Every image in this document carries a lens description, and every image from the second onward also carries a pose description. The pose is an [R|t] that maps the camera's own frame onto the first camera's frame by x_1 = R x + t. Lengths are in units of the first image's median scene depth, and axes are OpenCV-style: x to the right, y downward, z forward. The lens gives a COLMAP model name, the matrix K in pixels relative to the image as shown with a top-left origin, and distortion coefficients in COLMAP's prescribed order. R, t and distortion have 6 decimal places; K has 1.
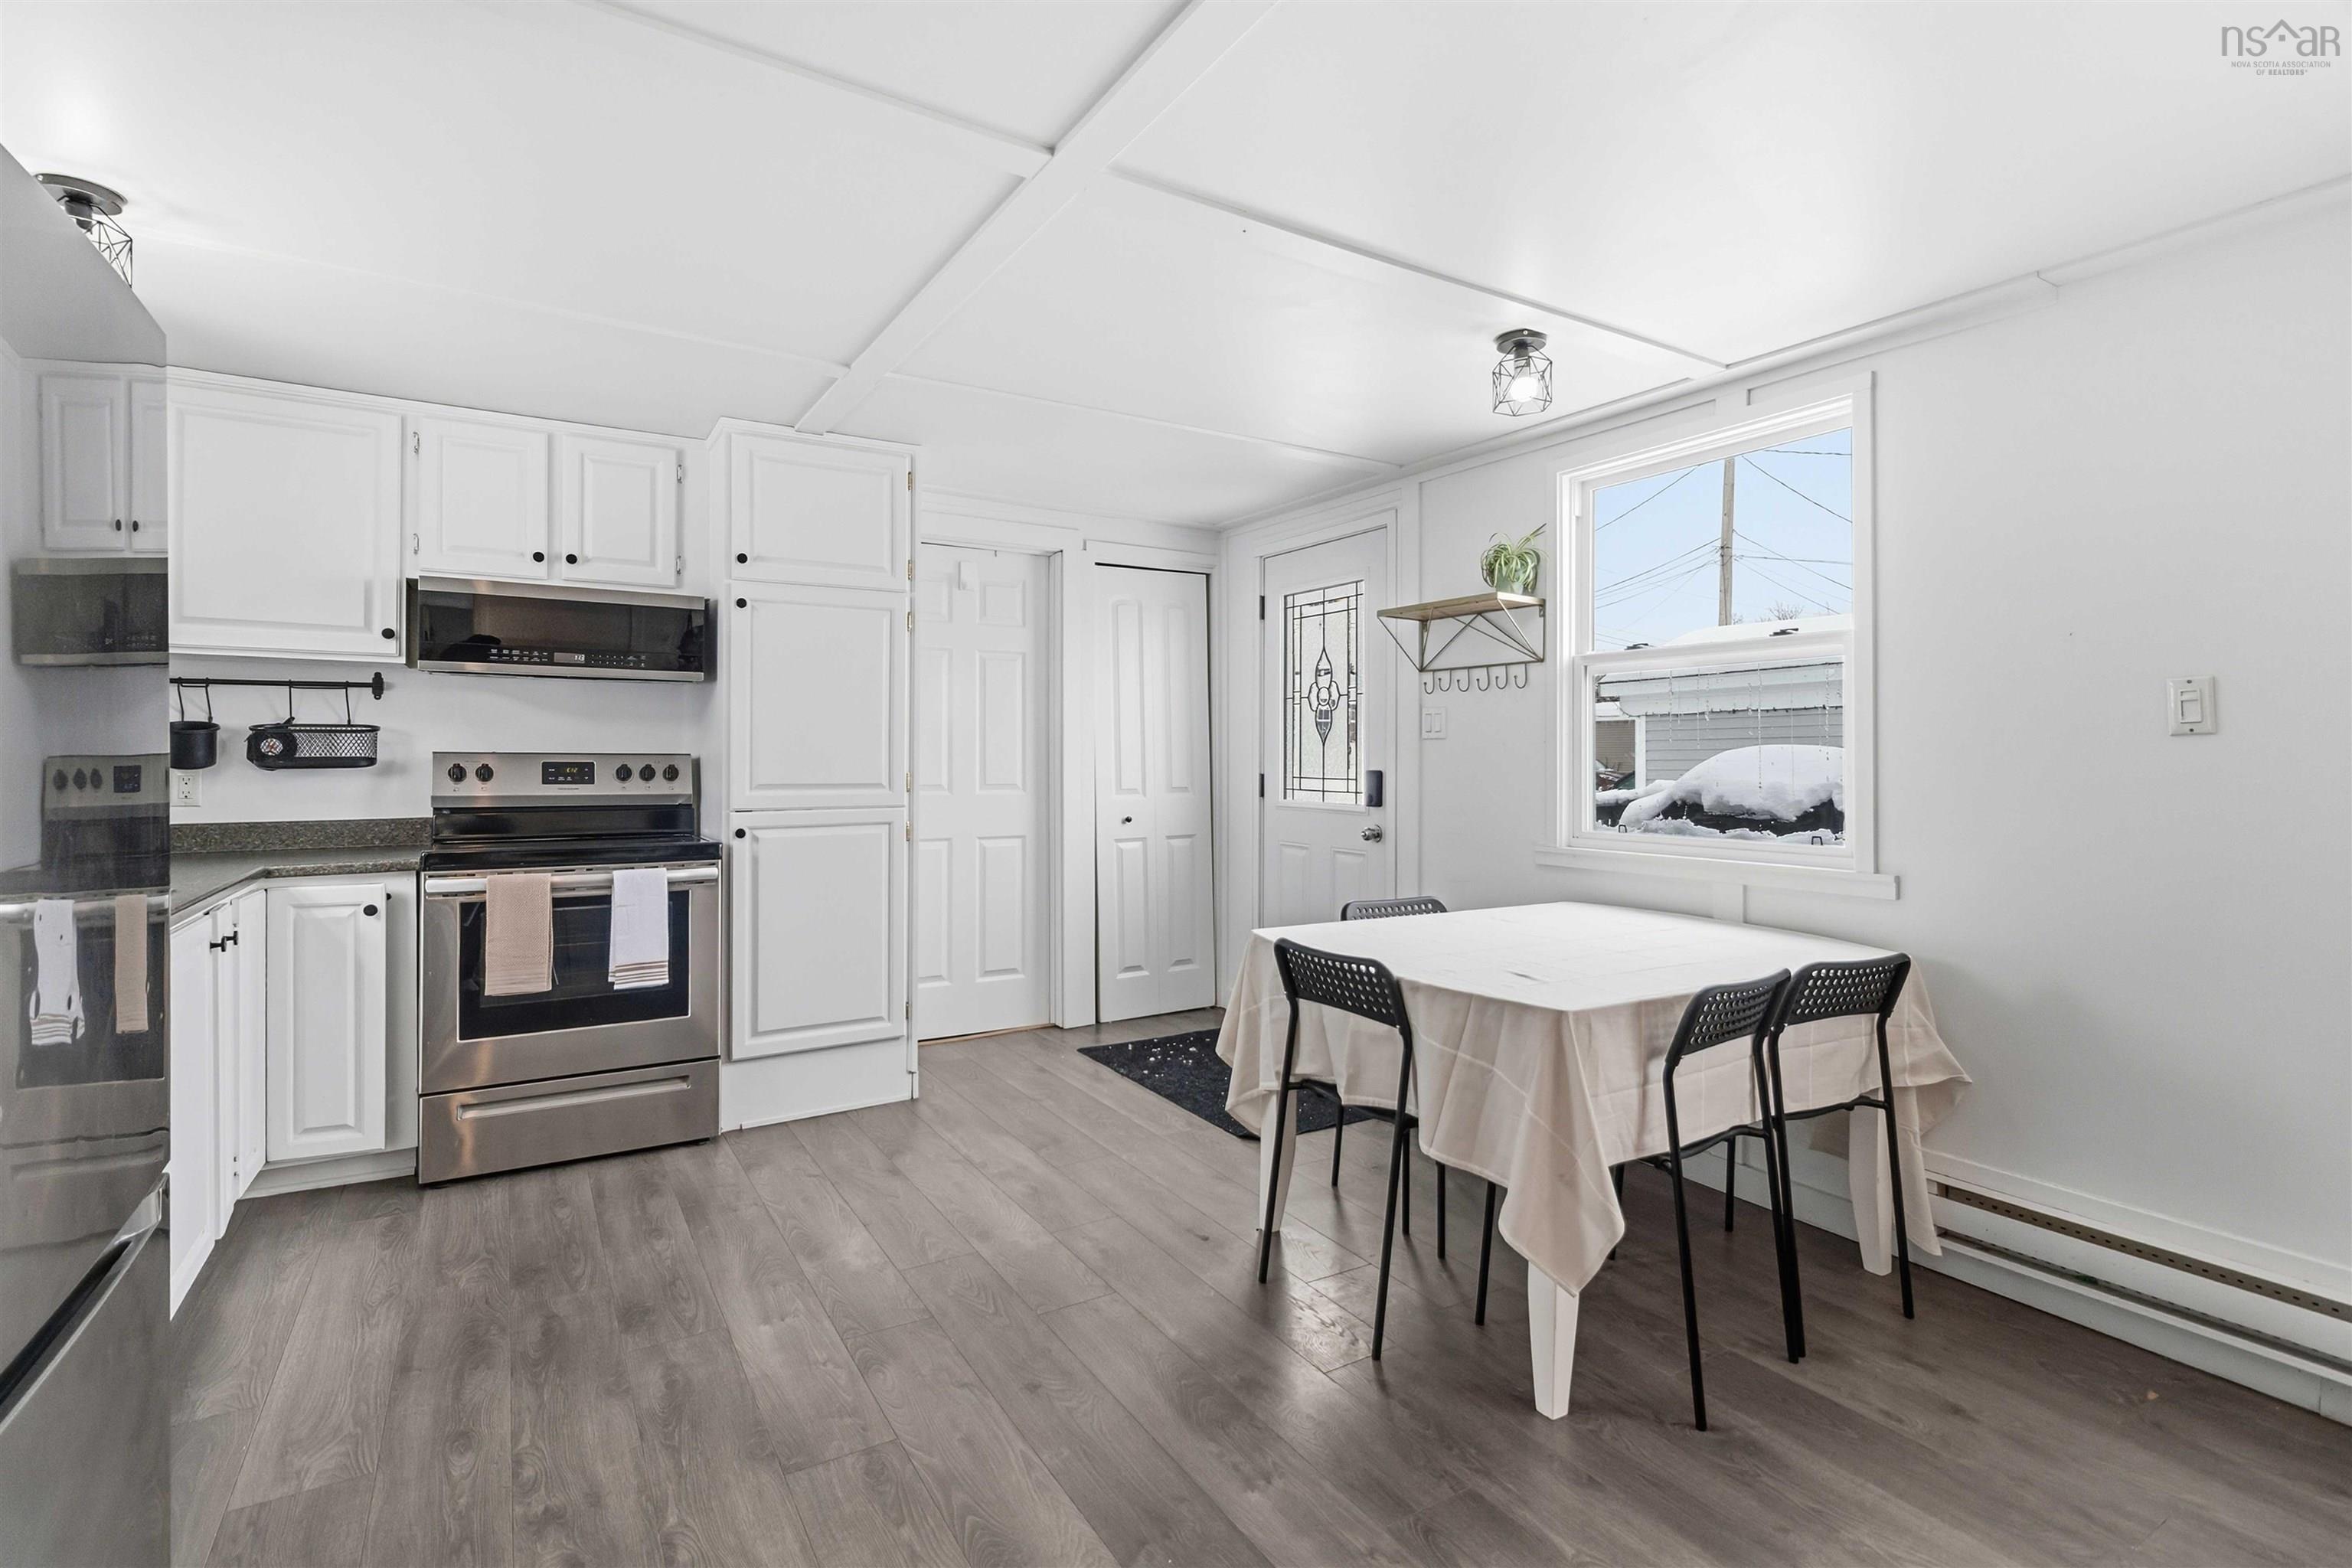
lens RADIAL K [[1087.9, 0, 1176.5], [0, 1087.9, 761.2], [0, 0, 1]] dist [0.003737, 0.000194]
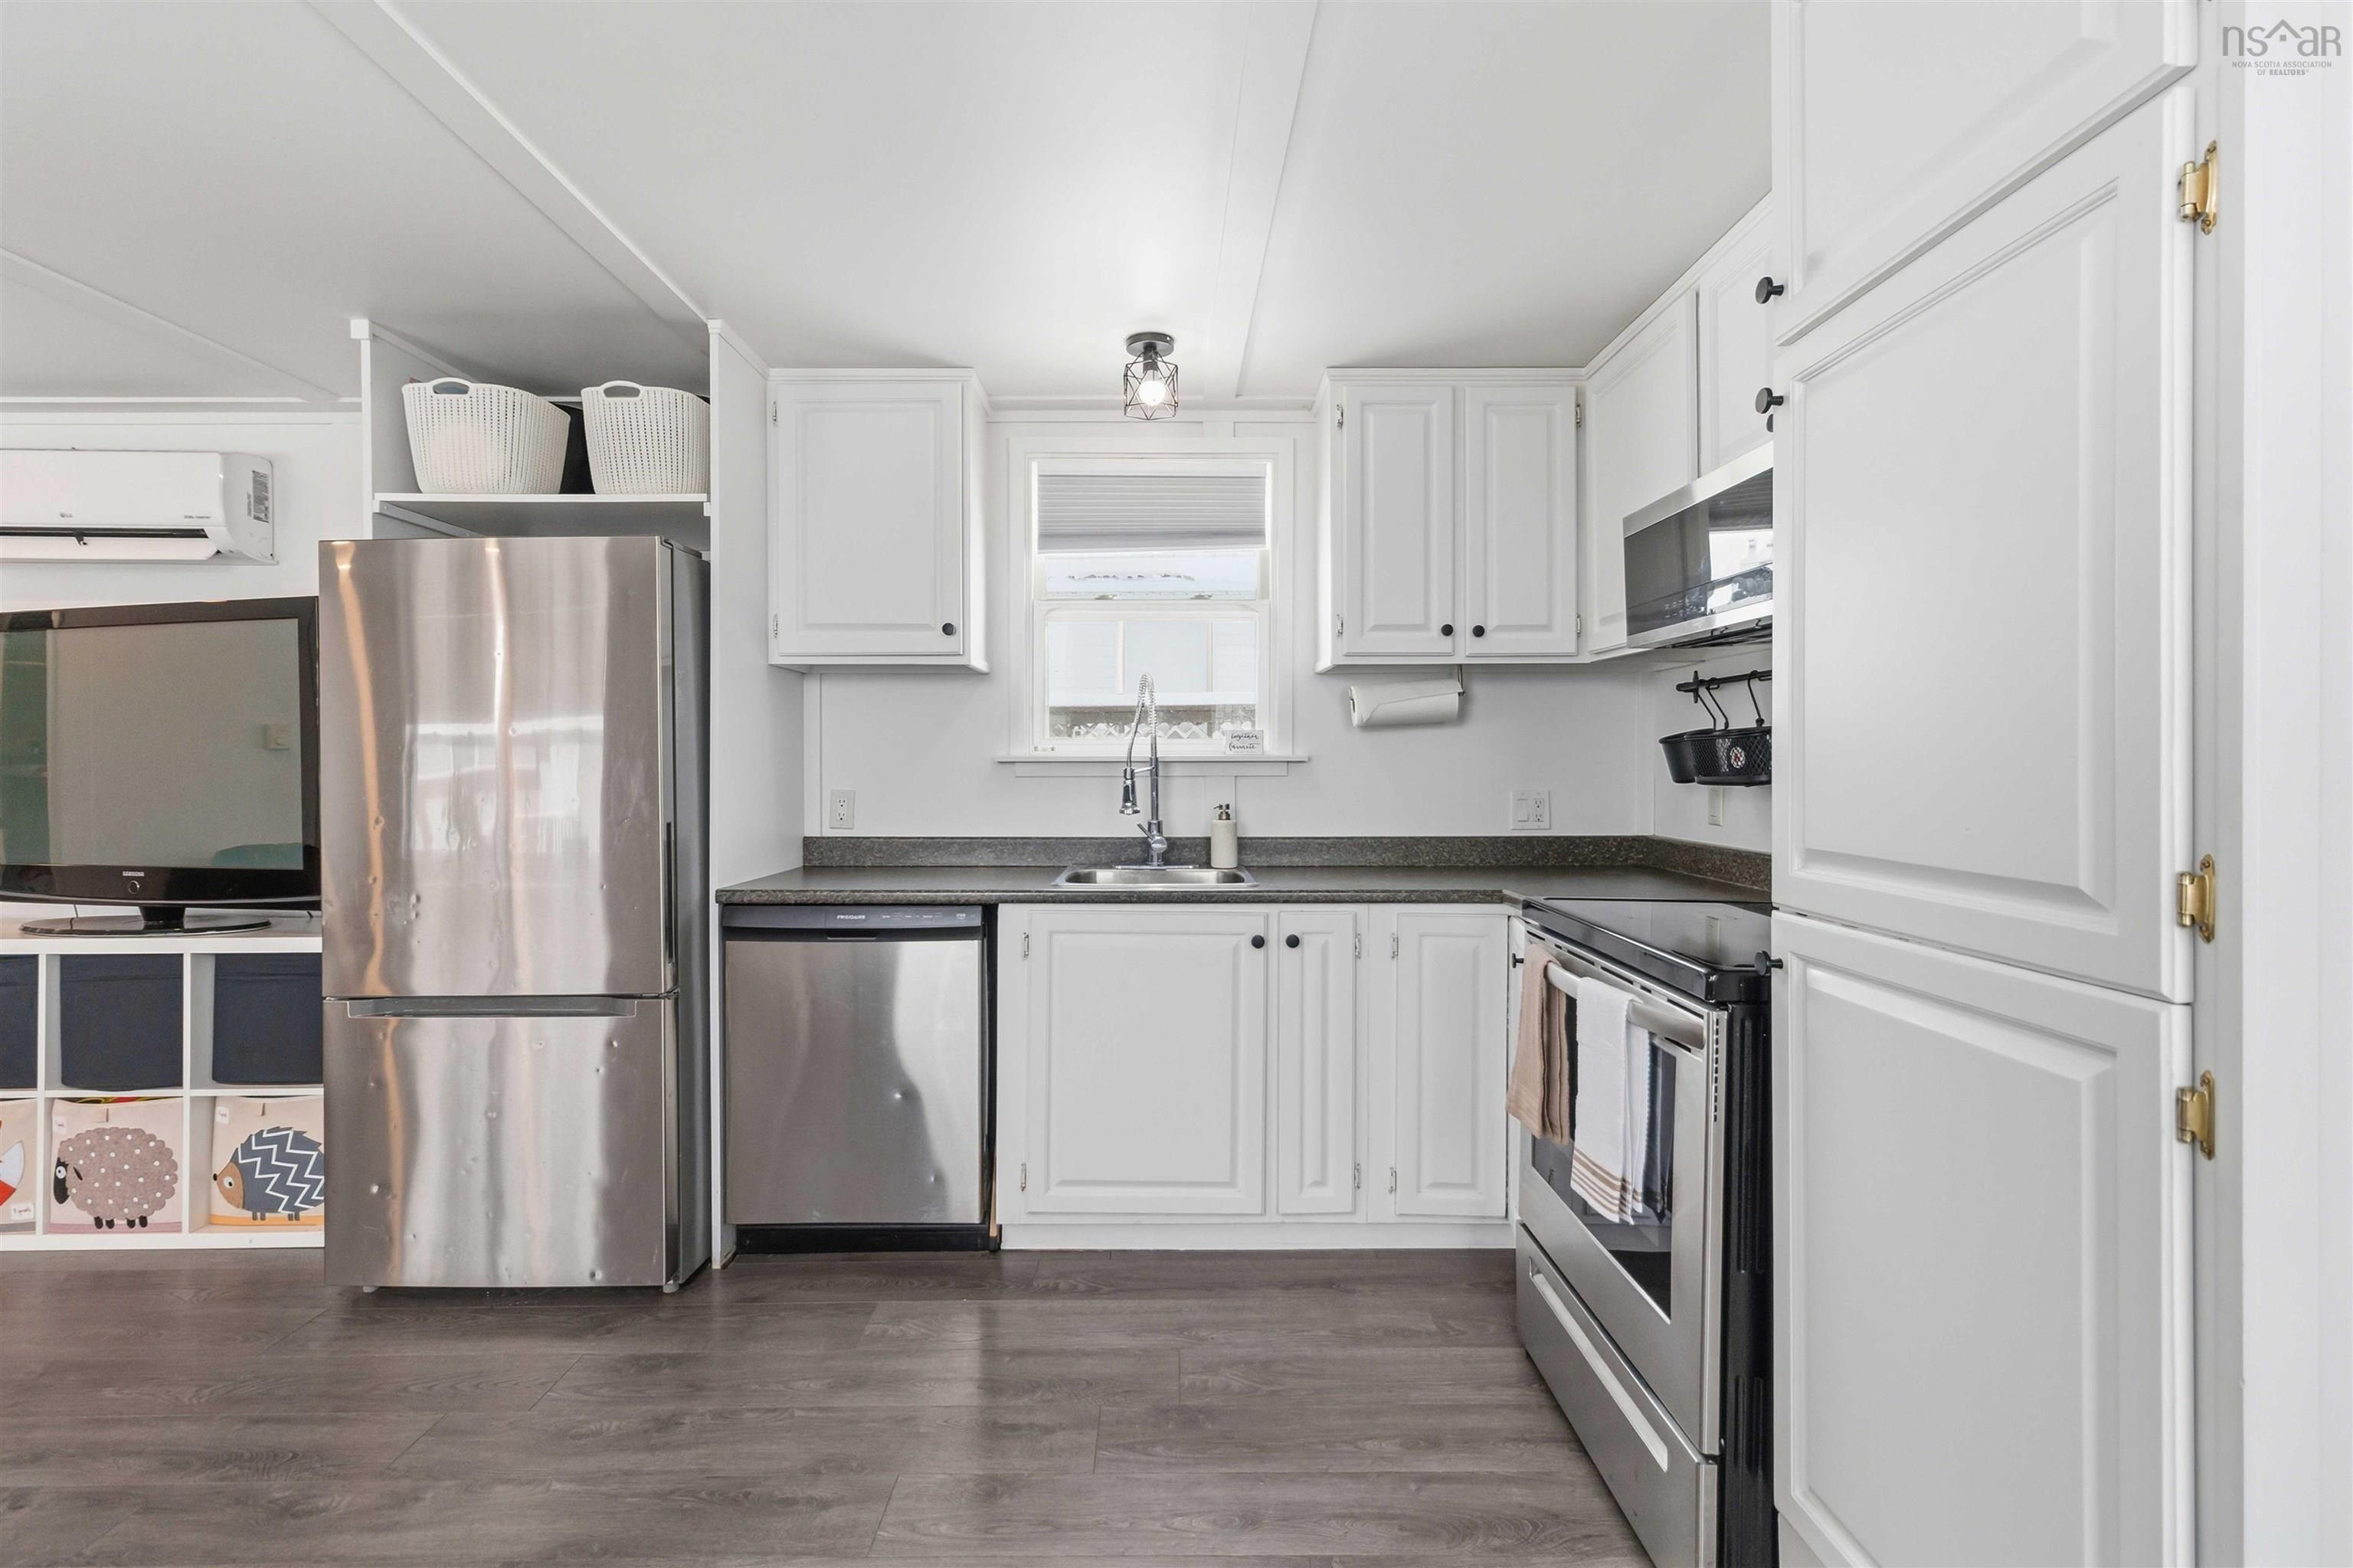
lens RADIAL K [[1084.6, 0, 1182.9], [0, 1084.6, 766.7], [0, 0, 1]] dist [-0.000922, -0.000149]
pose [[-0.520723, 0.003359, -0.853719, 0.064248], [-0.003840, 0.999973, 0.006277, -0.009491], [0.853717, 0.006547, -0.520696, 1.071510]]
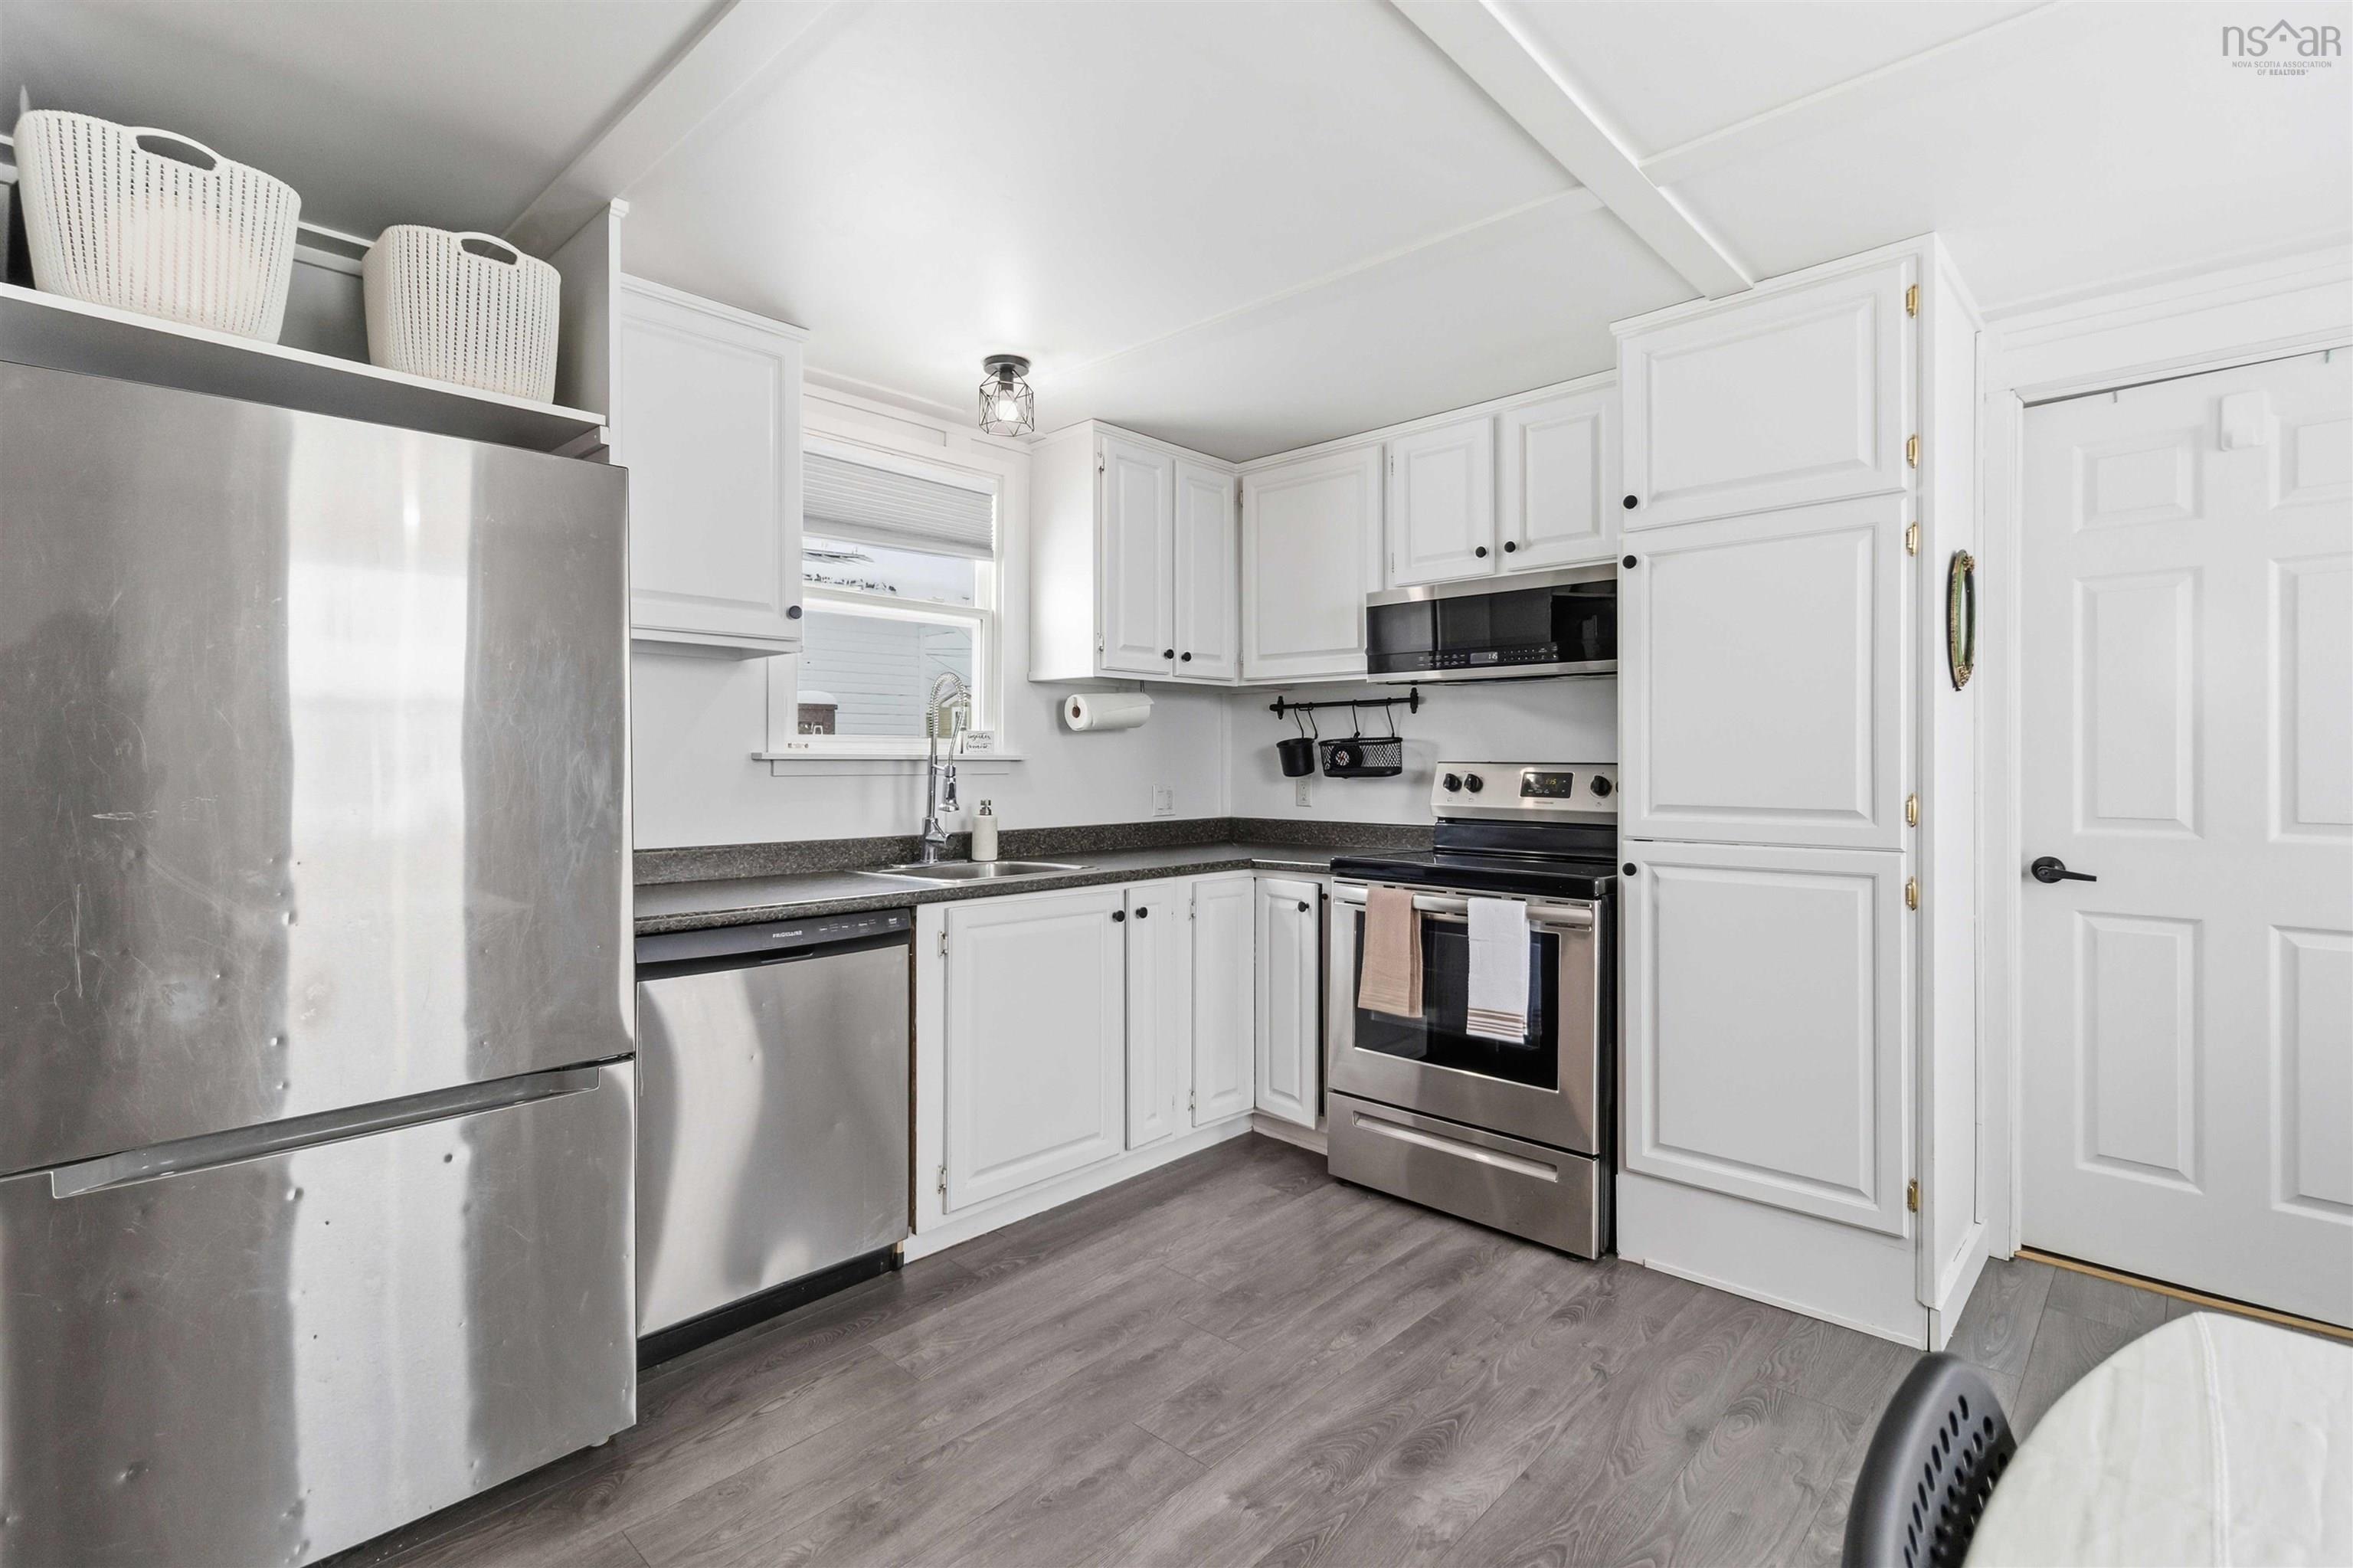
lens RADIAL K [[1088.4, 0, 1177.0], [0, 1088.4, 761.2], [0, 0, 1]] dist [0.003737, 0.000194]
pose [[0.260366, -0.004562, -0.965499, 0.253549], [-0.004205, 0.999974, -0.005859, -0.002251], [0.965501, 0.005586, 0.260340, 0.525253]]
